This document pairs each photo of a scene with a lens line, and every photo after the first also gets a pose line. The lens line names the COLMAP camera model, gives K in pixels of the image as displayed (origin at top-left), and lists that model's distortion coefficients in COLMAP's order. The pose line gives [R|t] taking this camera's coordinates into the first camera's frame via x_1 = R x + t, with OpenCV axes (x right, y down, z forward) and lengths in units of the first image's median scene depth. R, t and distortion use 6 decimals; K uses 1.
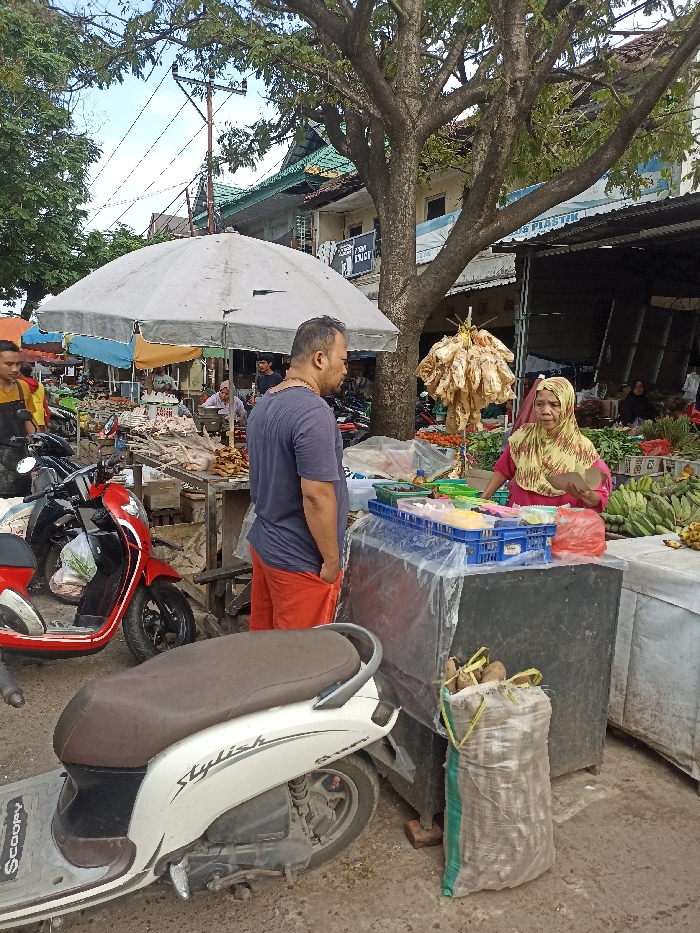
lens RADIAL K [[674.8, 0, 349.7], [0, 674.8, 456.0], [0, 0, 1]] dist [0.011874, 0.001390]
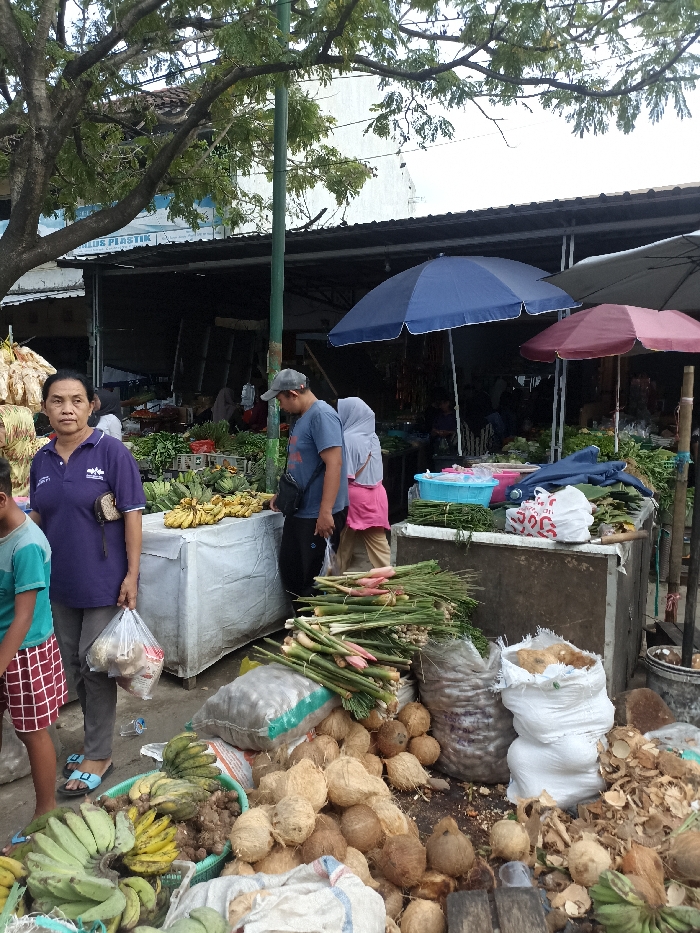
lens RADIAL K [[674.8, 0, 349.7], [0, 674.8, 456.0], [0, 0, 1]] dist [0.011874, 0.001390]
pose [[0.846948, -0.054969, 0.528826, 0.051625], [0.060745, 0.998132, 0.006464, 0.017115], [-0.528194, 0.026648, 0.848705, -0.219921]]
